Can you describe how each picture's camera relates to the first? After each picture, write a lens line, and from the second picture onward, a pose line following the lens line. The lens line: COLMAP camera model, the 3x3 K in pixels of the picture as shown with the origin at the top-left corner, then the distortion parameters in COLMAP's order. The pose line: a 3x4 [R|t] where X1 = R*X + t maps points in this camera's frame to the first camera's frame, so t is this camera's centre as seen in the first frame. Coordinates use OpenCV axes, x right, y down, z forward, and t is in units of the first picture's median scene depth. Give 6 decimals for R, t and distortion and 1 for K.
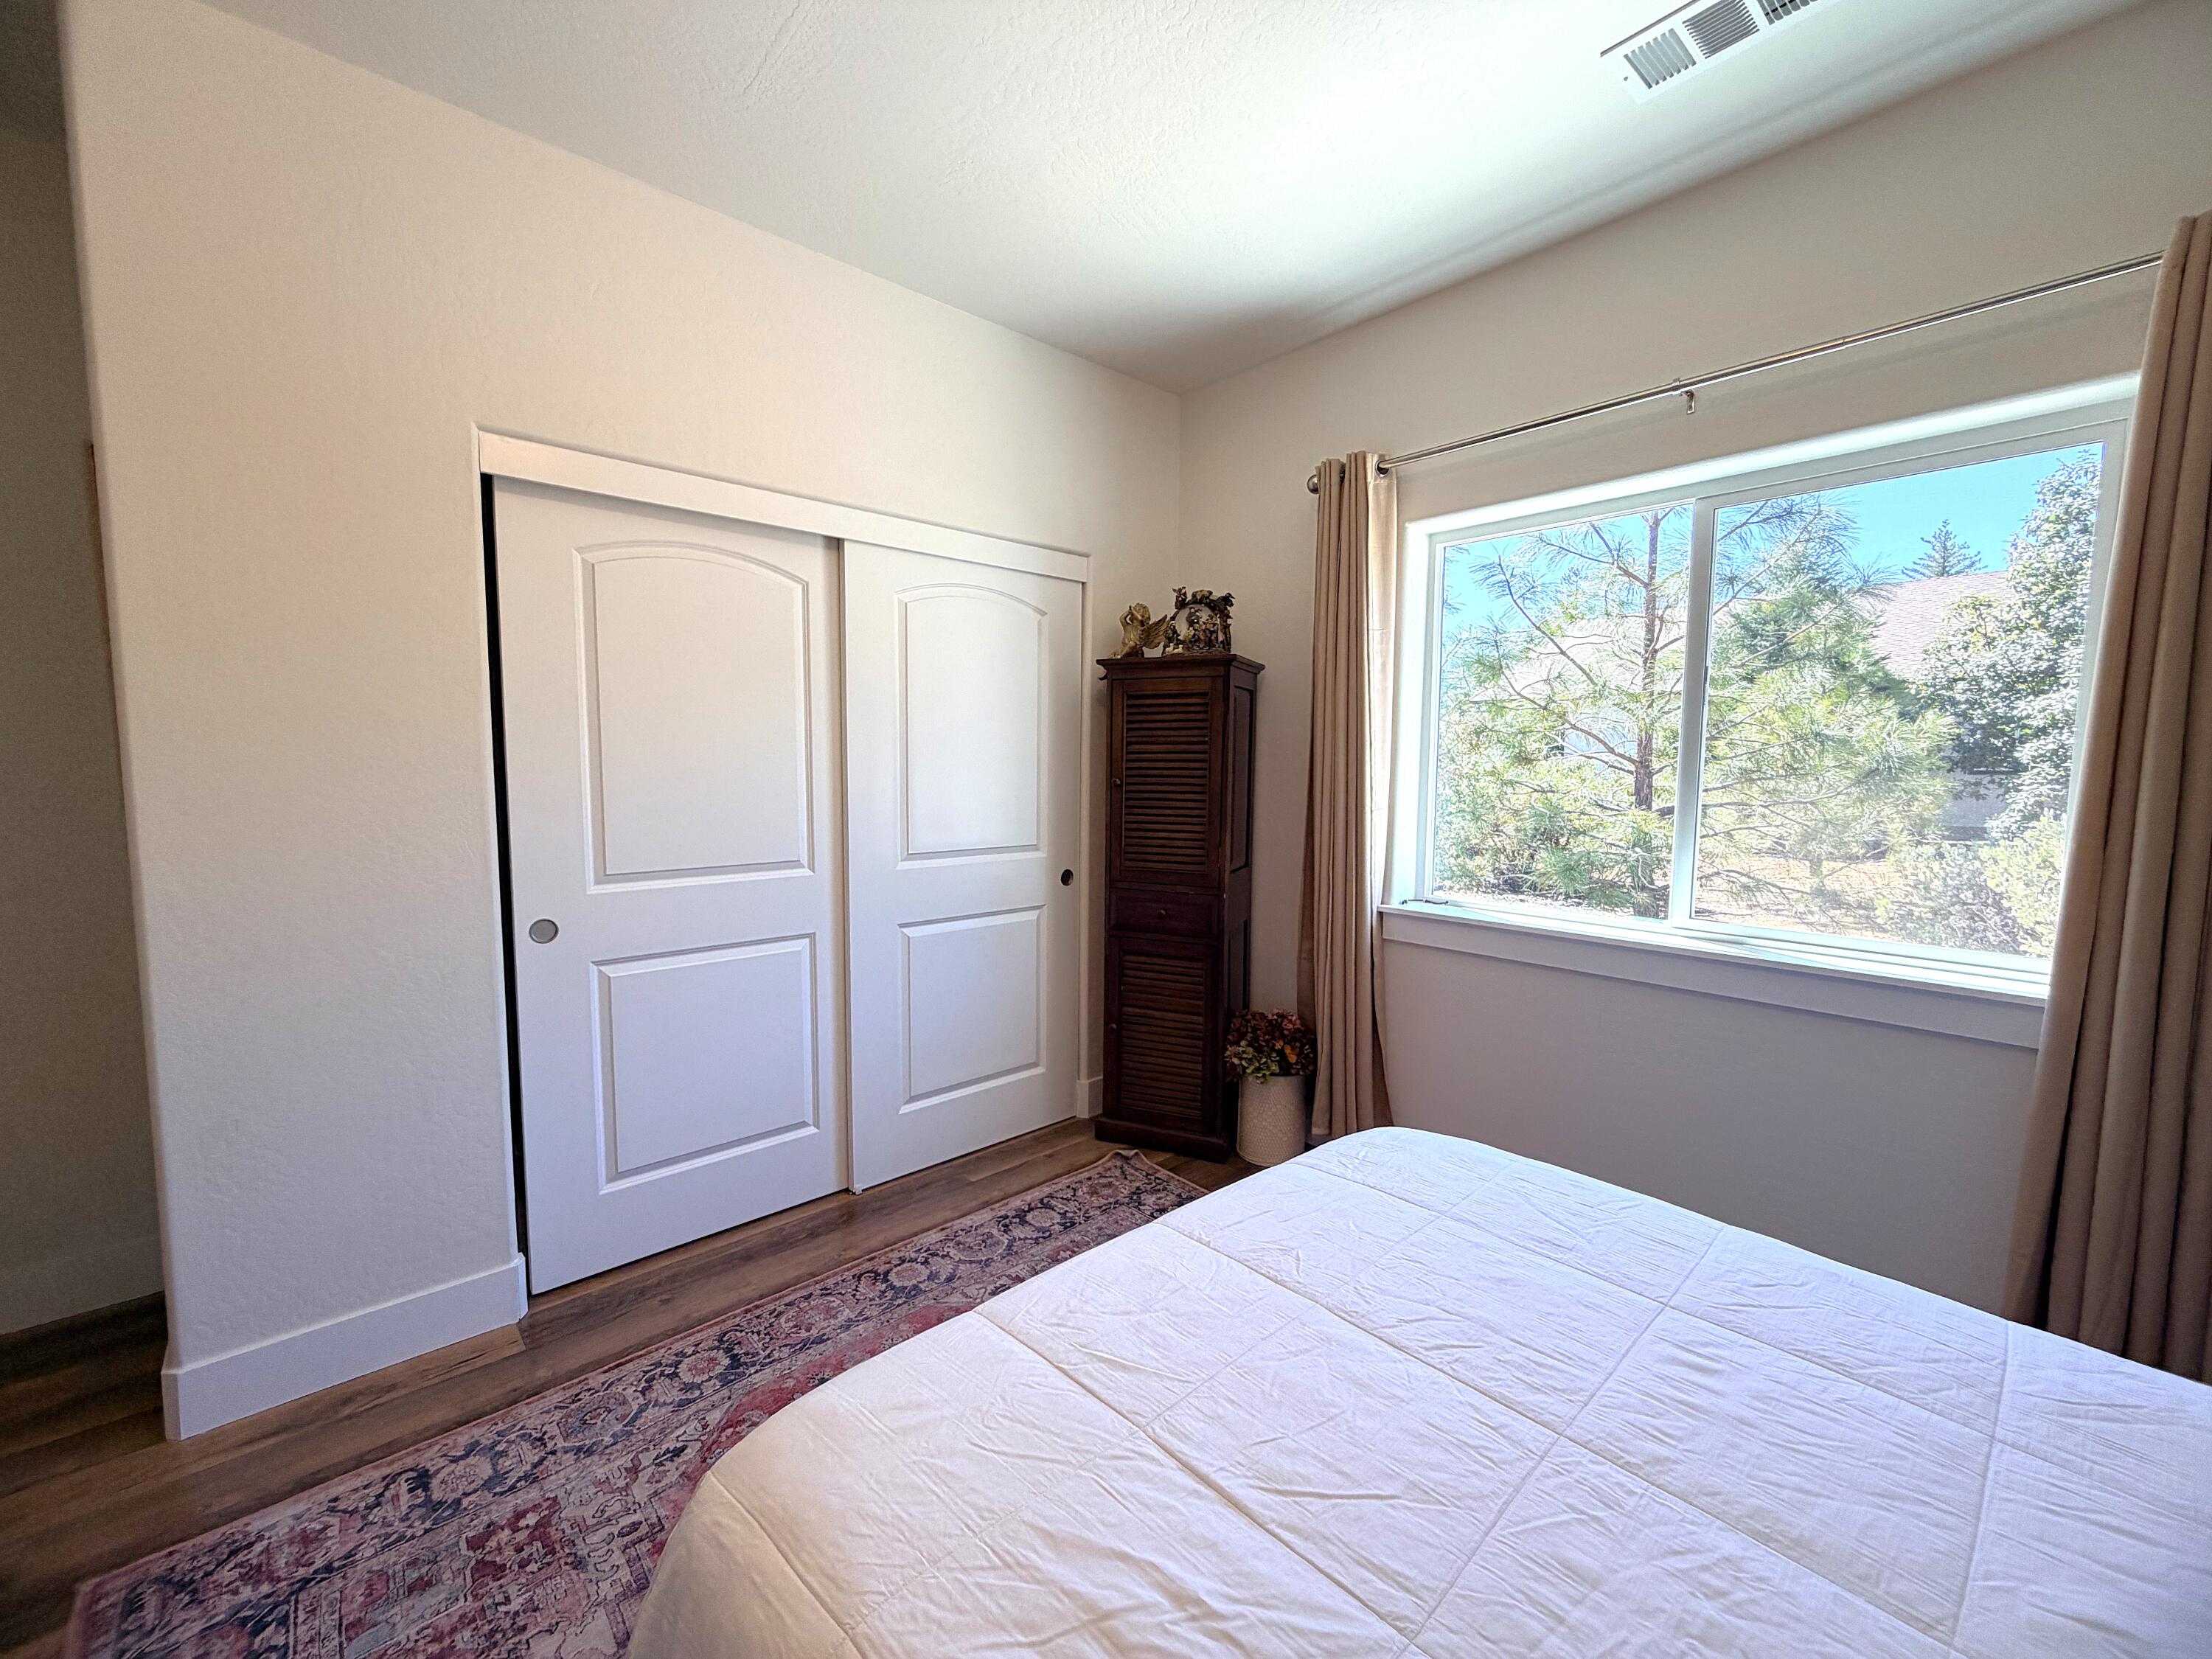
lens RADIAL K [[889.4, 0, 1098.3], [0, 889.4, 830.4], [0, 0, 1]] dist [0.000615, 0.000177]
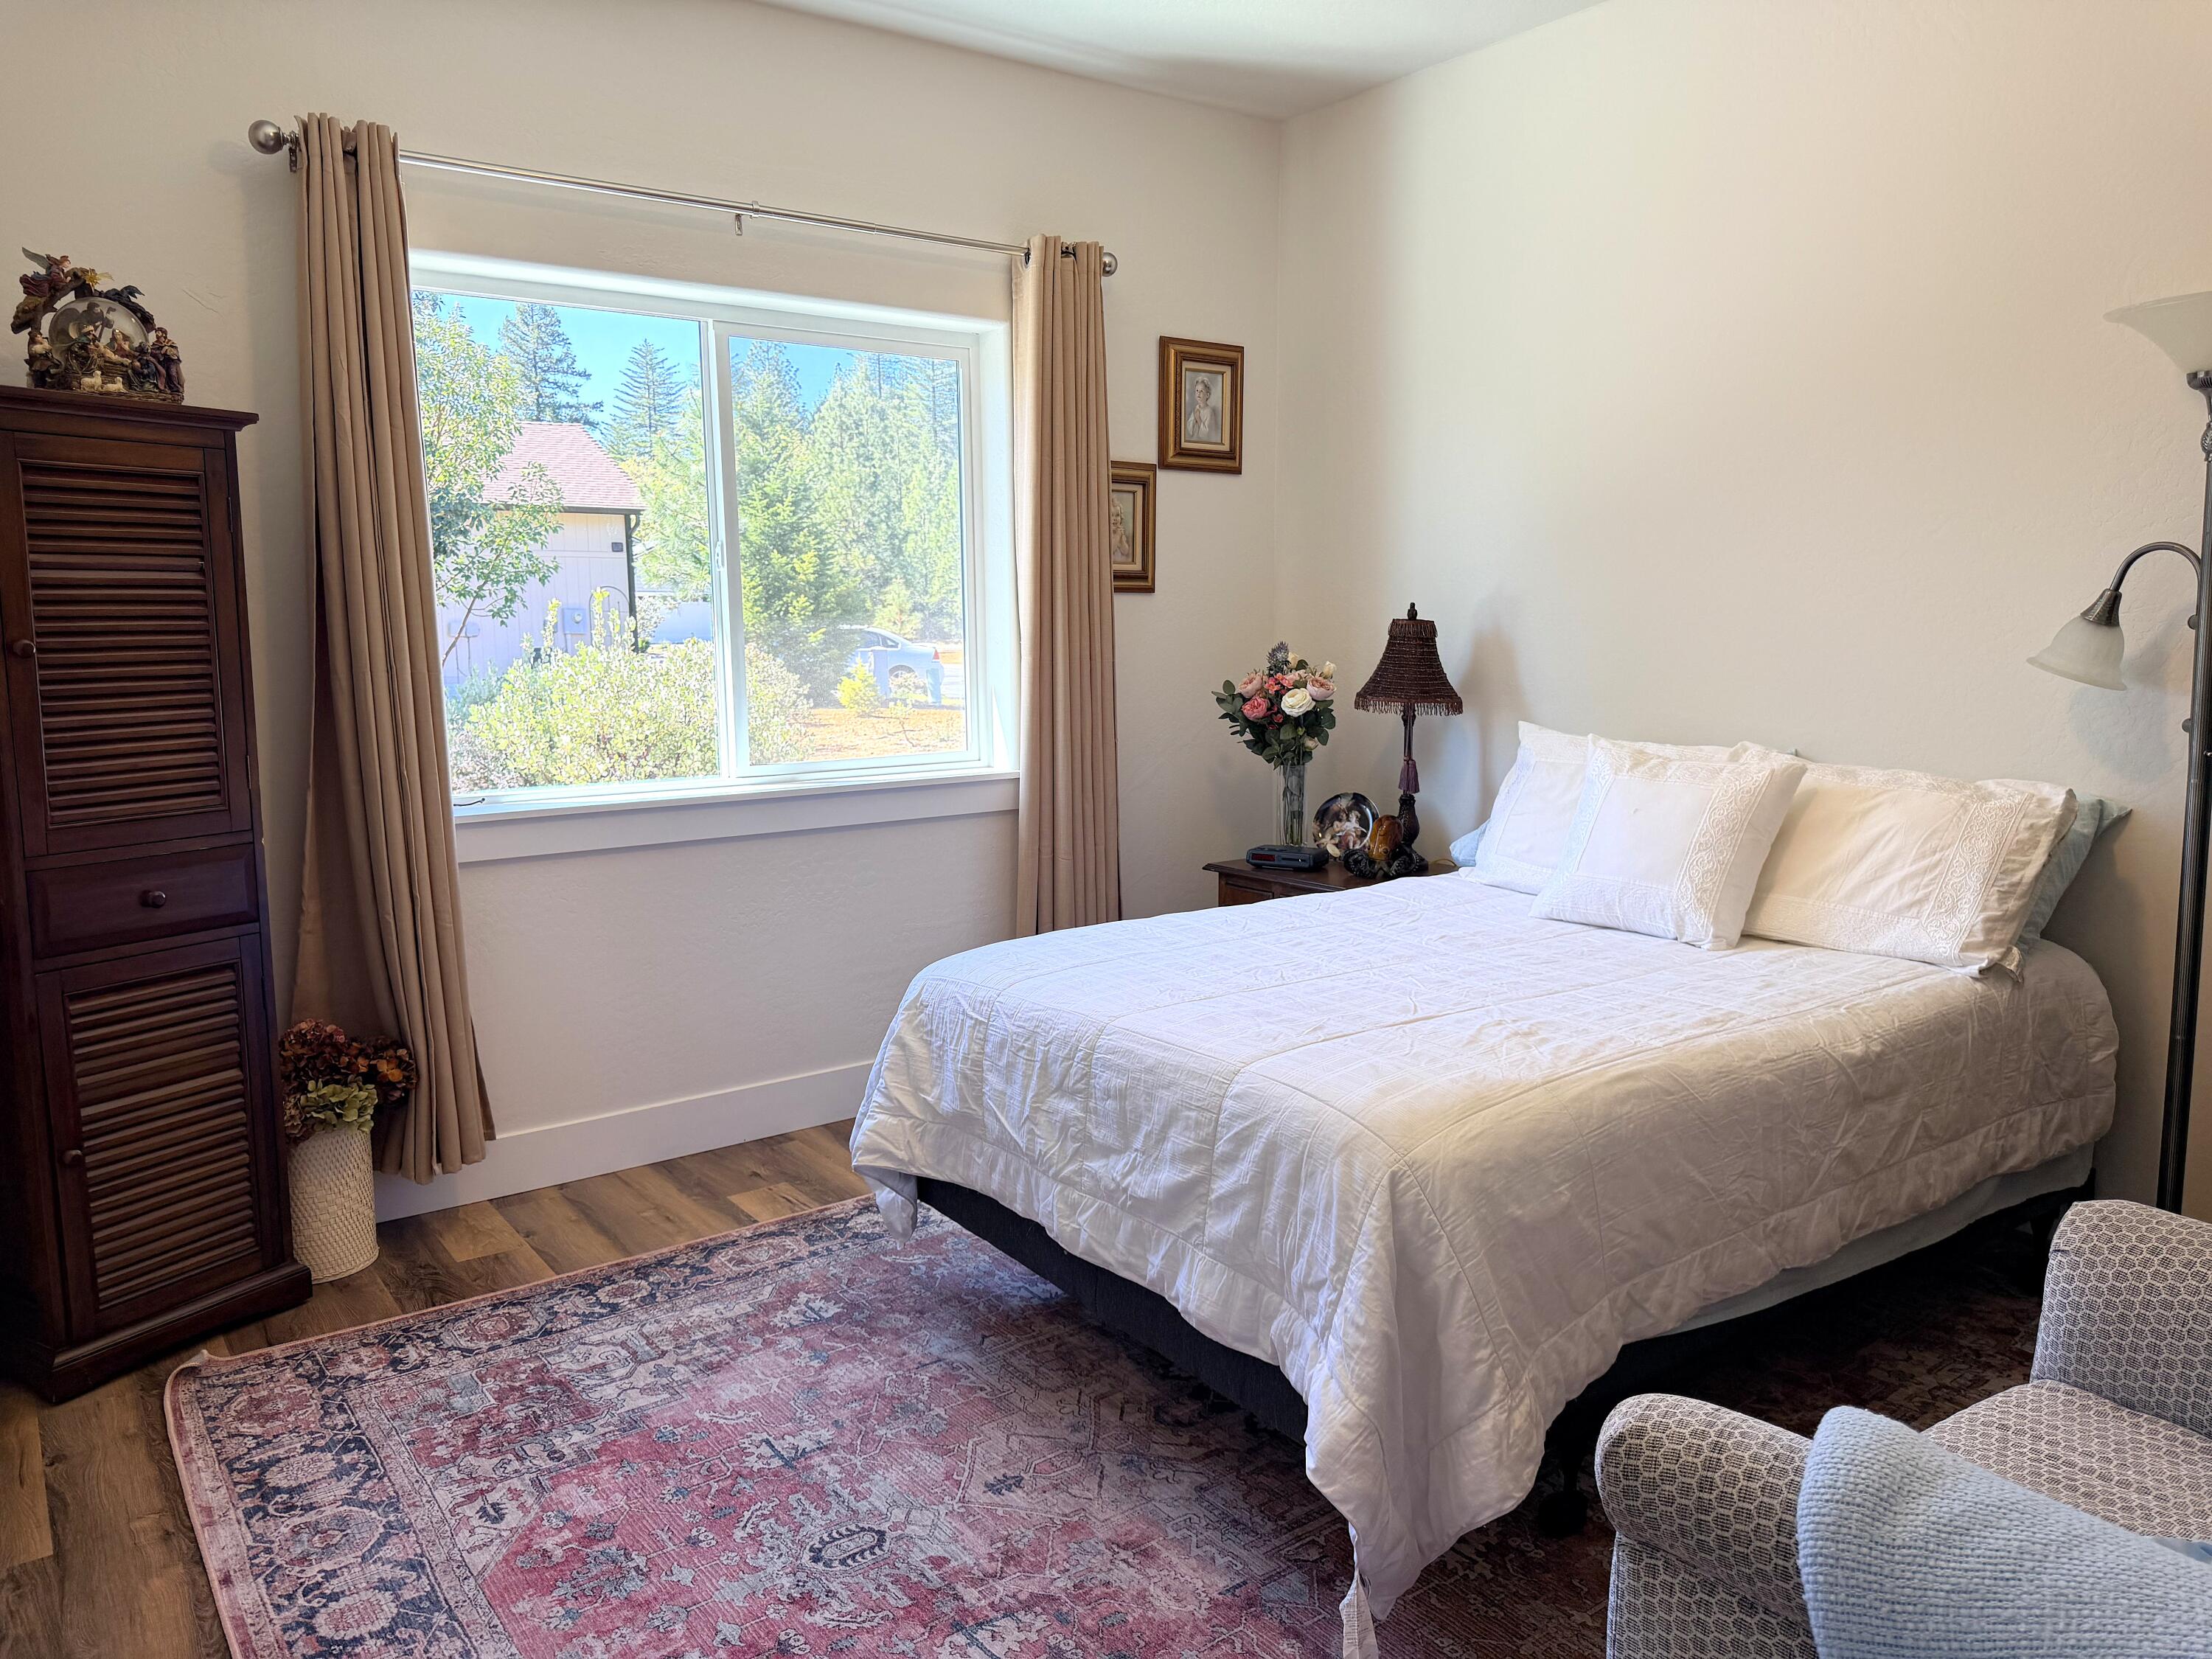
lens RADIAL K [[1566.1, 0, 1105.8], [0, 1566.1, 828.1], [0, 0, 1]] dist [0.001876, -0.001197]
pose [[0.092745, -0.138823, 0.985965, -0.889672], [0.093599, 0.987063, 0.130173, -0.016149], [-0.991281, 0.080213, 0.104538, 0.403943]]
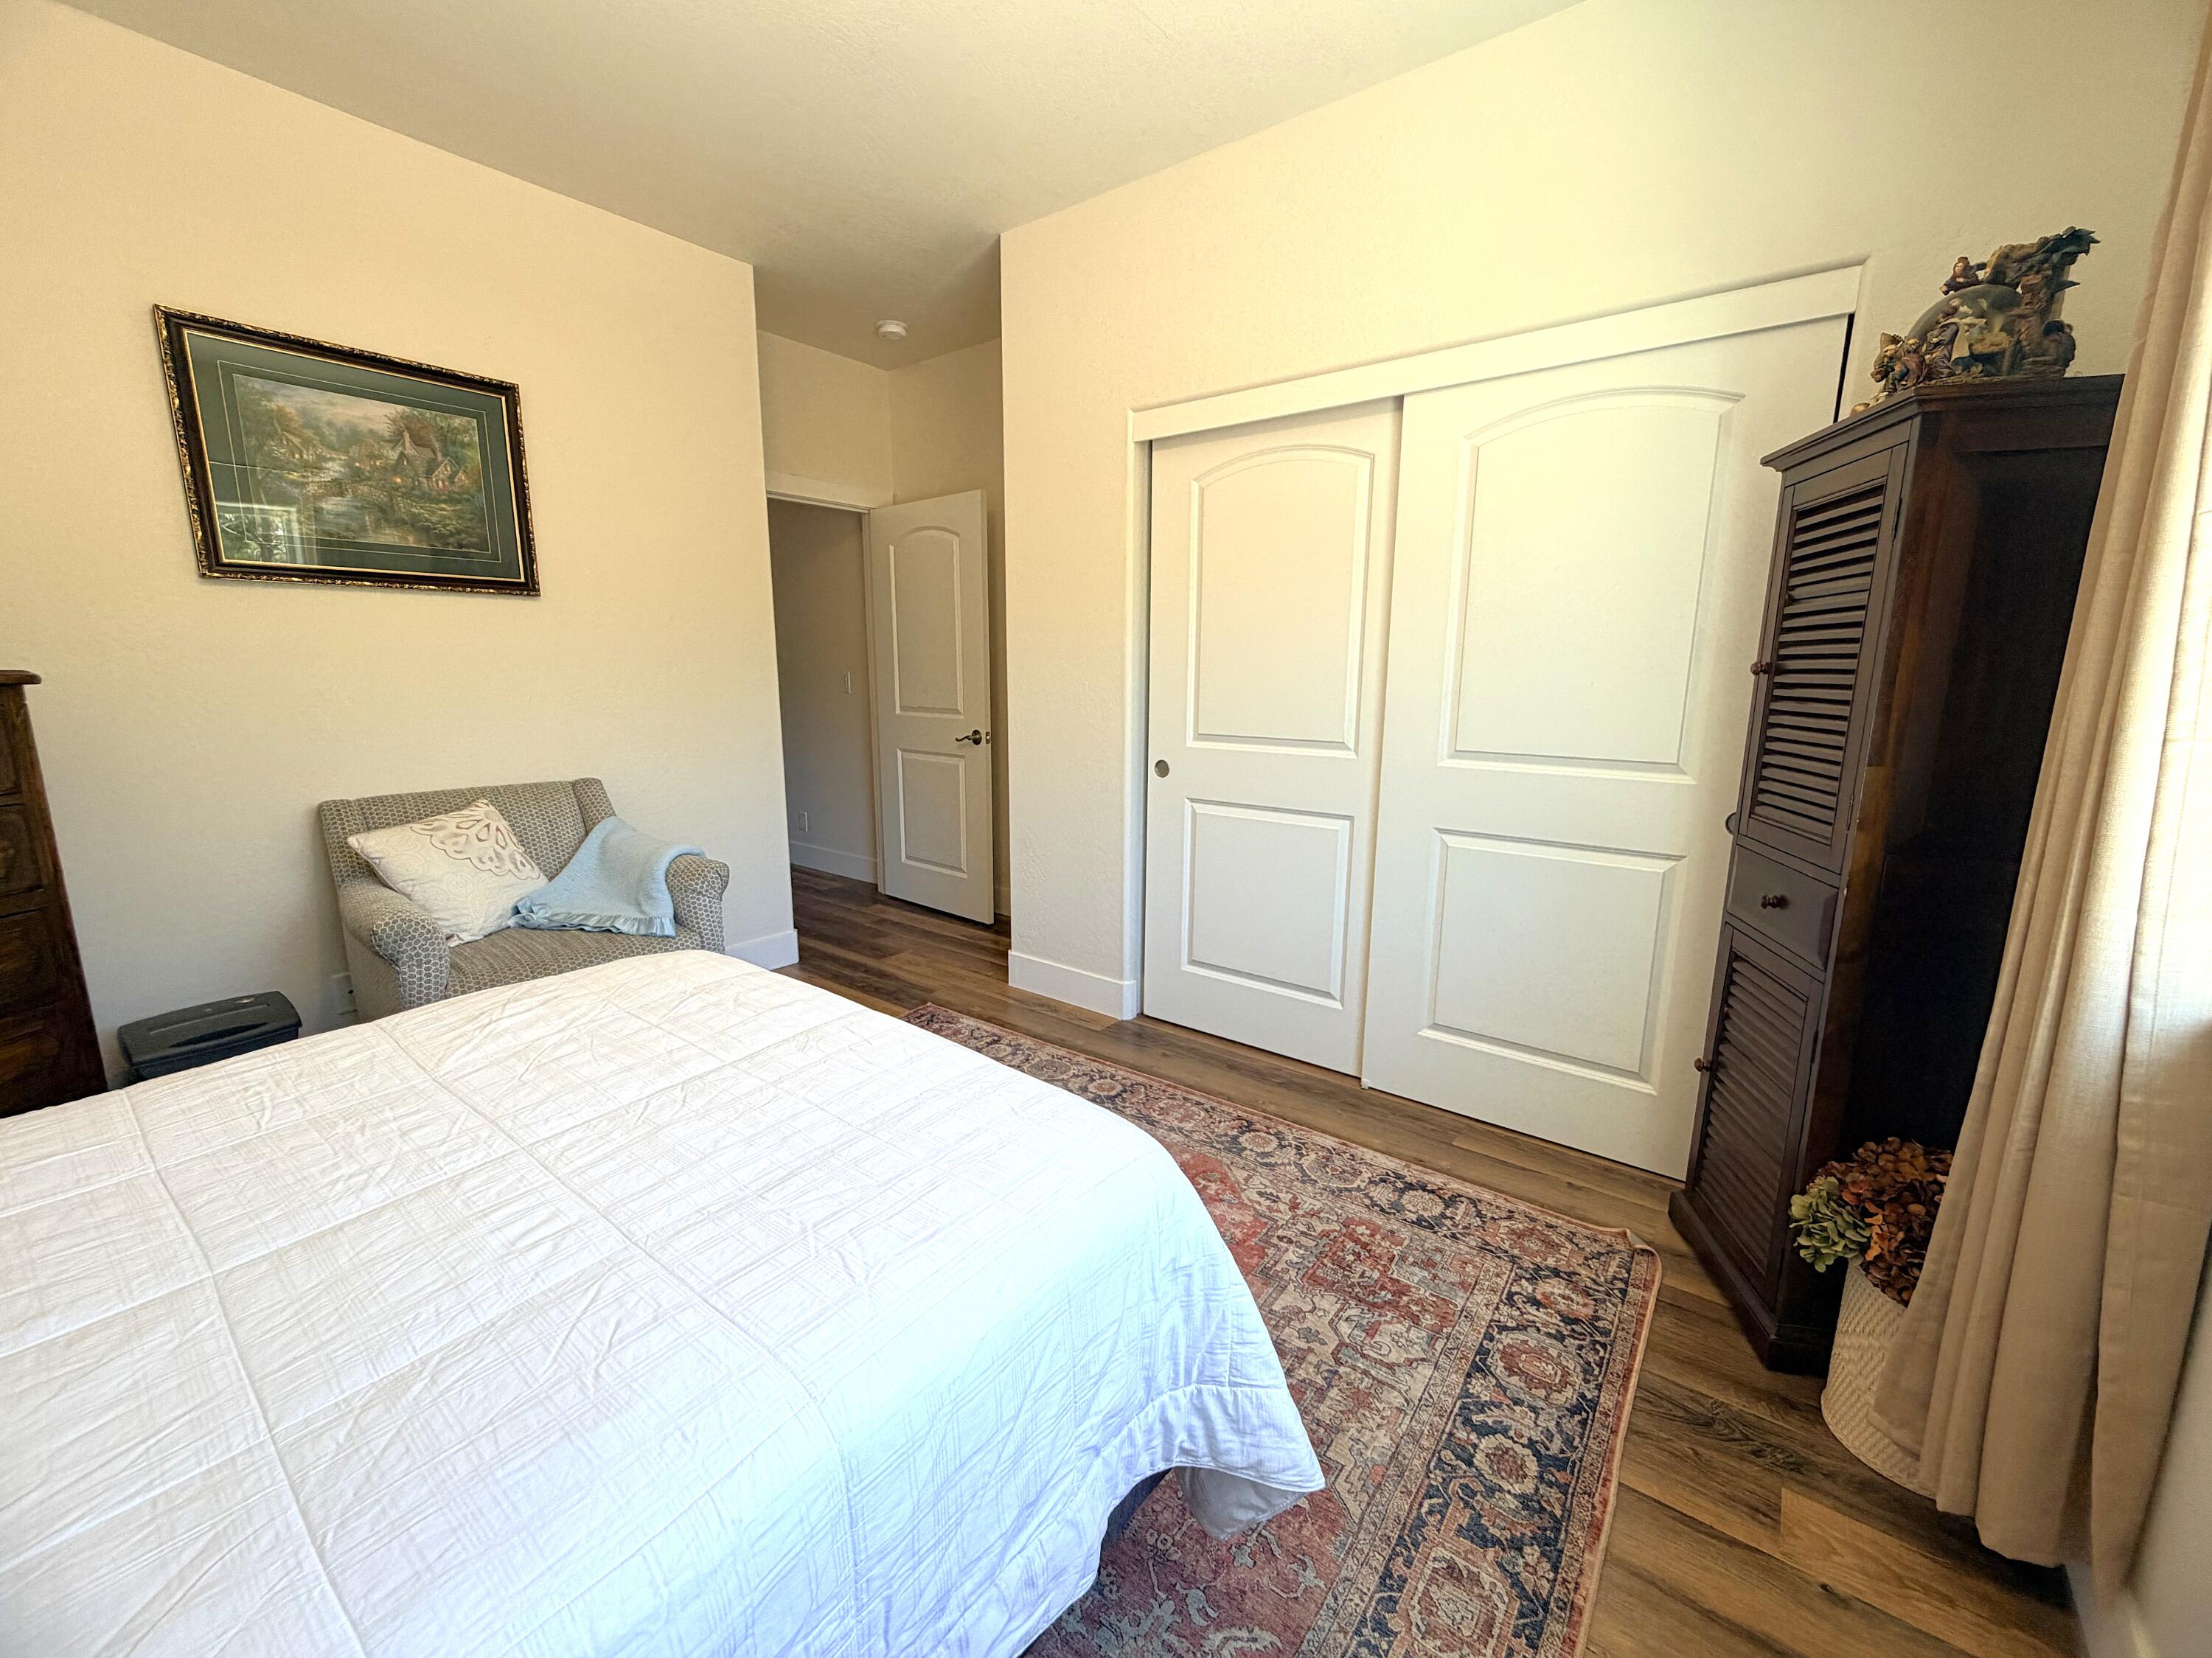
lens RADIAL K [[889.3, 0, 1094.6], [0, 889.3, 831.9], [0, 0, 1]] dist [0.000615, 0.000177]
pose [[0.173896, 0.176339, -0.968847, 0.623431], [-0.084501, 0.982880, 0.163726, -0.008107], [0.981132, 0.053397, 0.185820, 0.539650]]
